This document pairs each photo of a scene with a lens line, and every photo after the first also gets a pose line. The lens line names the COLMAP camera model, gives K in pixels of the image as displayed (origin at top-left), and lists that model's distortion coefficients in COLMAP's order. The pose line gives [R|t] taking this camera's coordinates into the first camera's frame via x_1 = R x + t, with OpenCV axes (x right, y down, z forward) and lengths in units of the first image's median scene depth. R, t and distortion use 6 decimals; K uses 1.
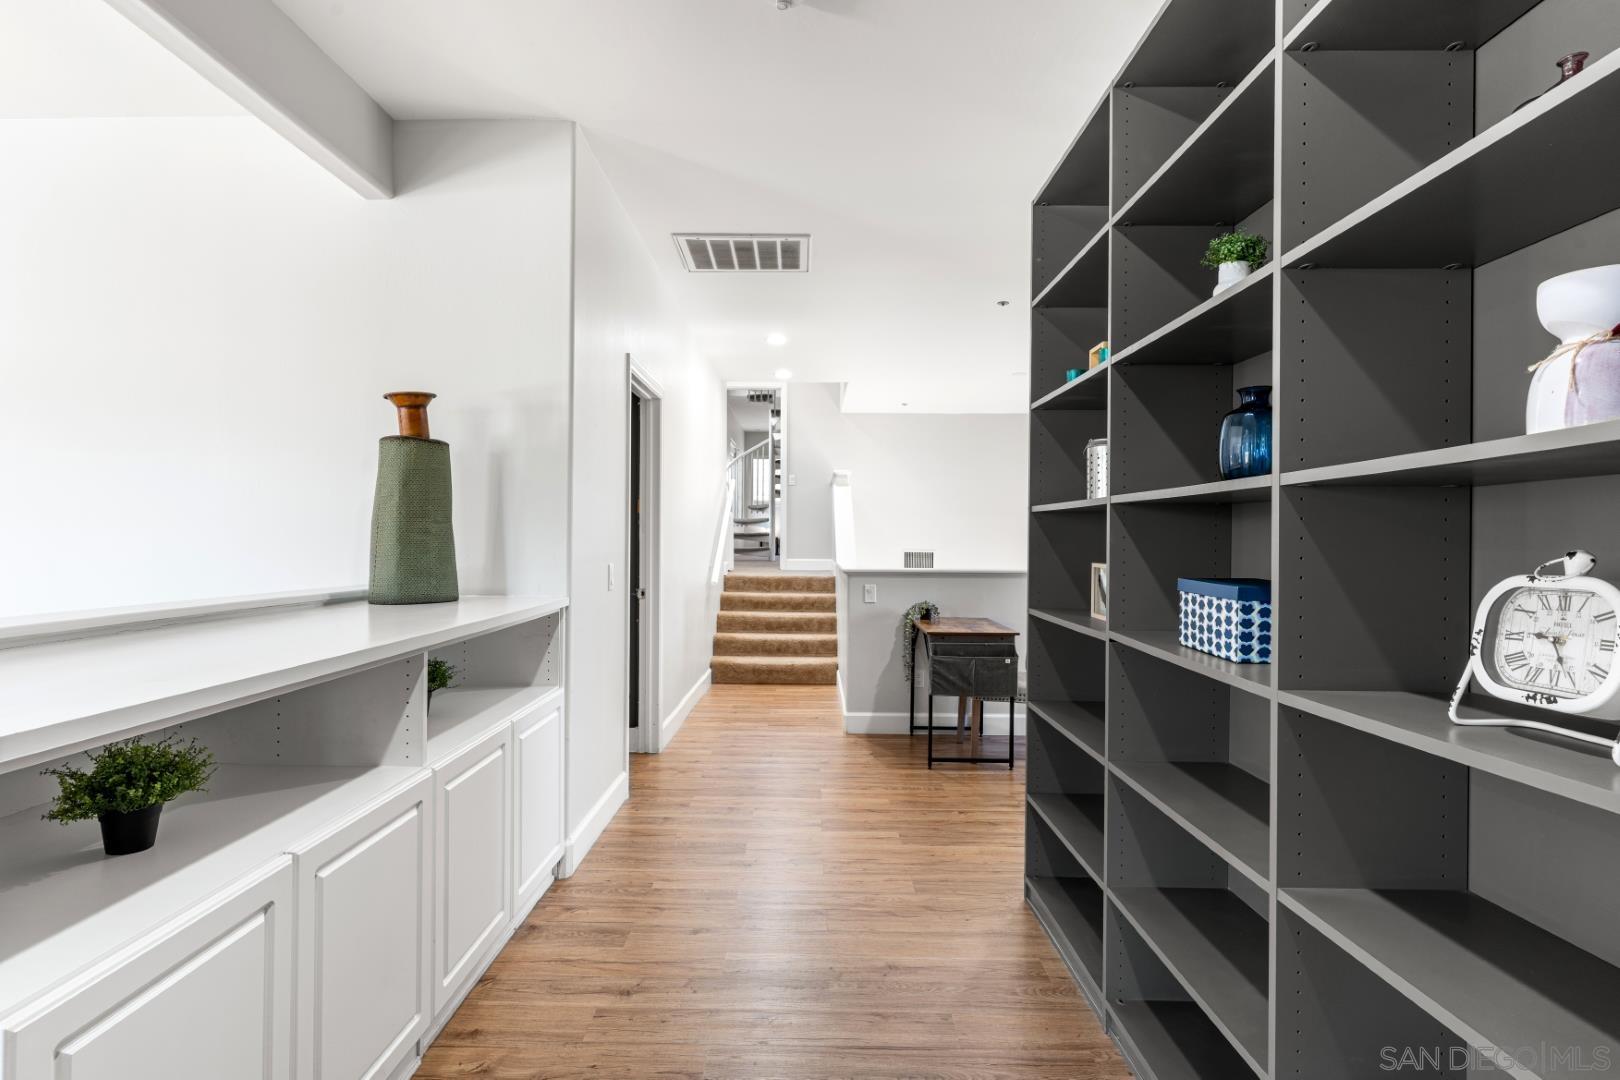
lens RADIAL K [[810.1, 0, 810.0], [0, 810.1, 540.0], [0, 0, 1]] dist [-0.000820, -0.000056]
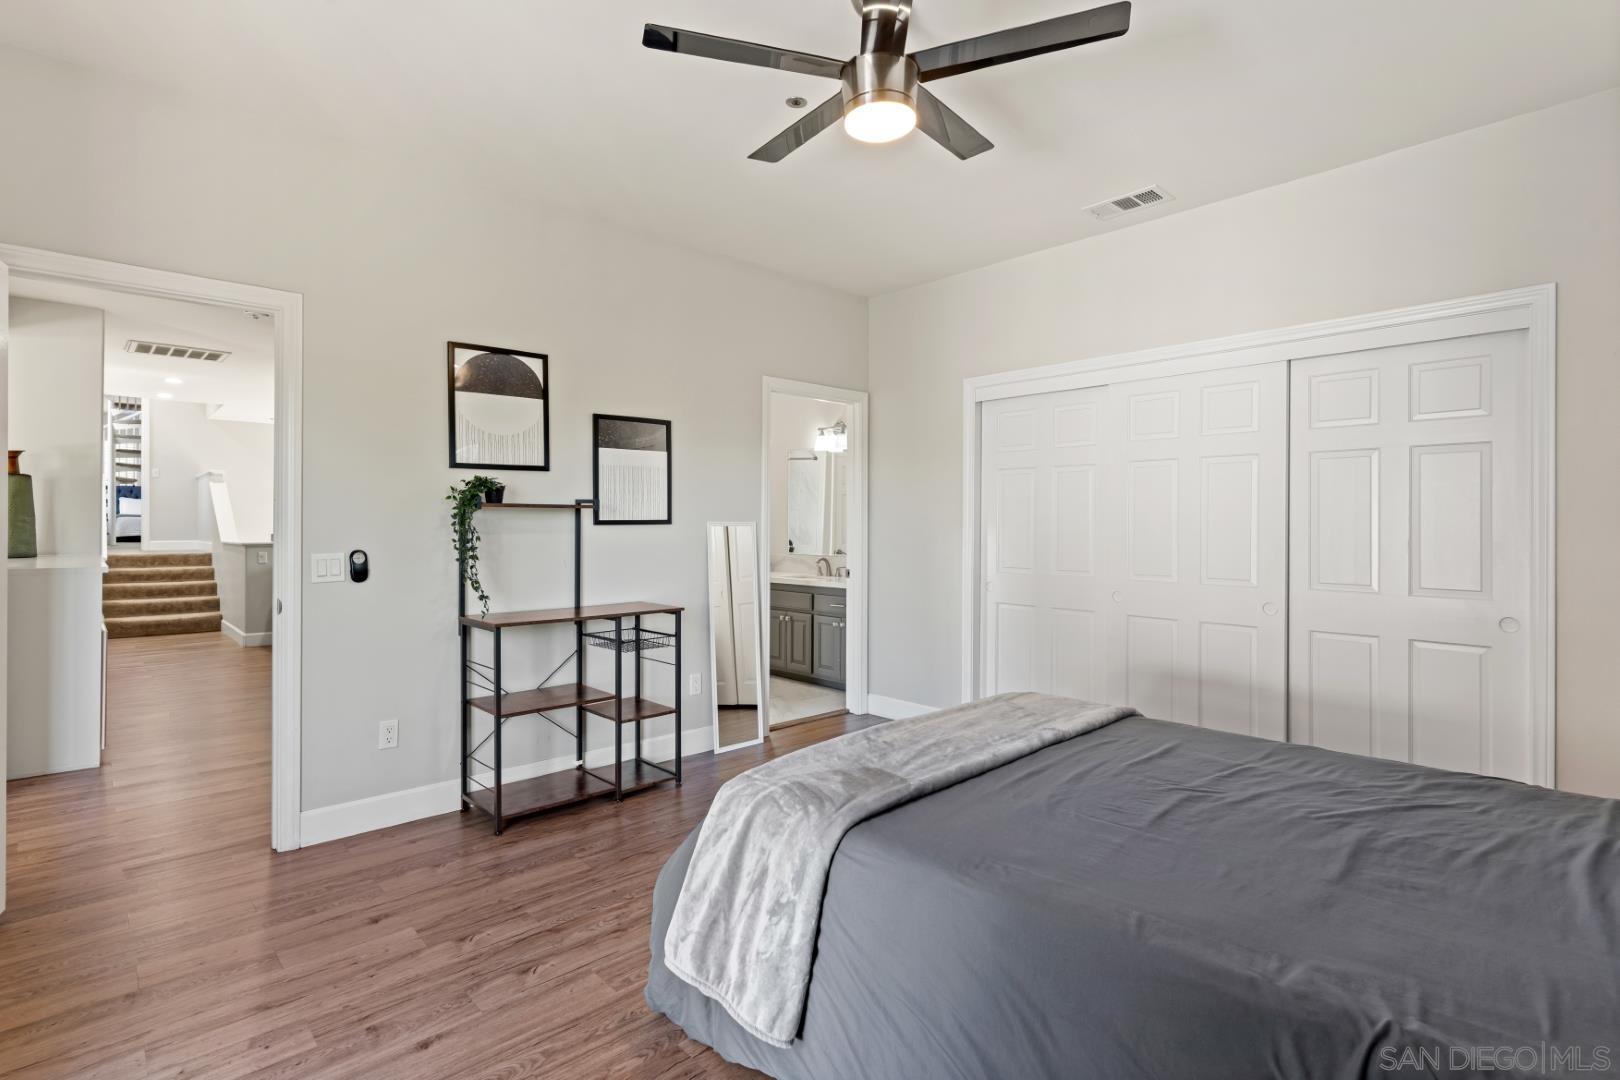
lens RADIAL K [[777.5, 0, 810.0], [0, 777.5, 517.0], [0, 0, 1]] dist [-0.000470, -0.000108]
pose [[0.728172, -0.007159, 0.685358, -0.135640], [0.011551, 0.999932, -0.001827, 0.001638], [-0.685298, 0.009247, 0.728204, -0.609823]]
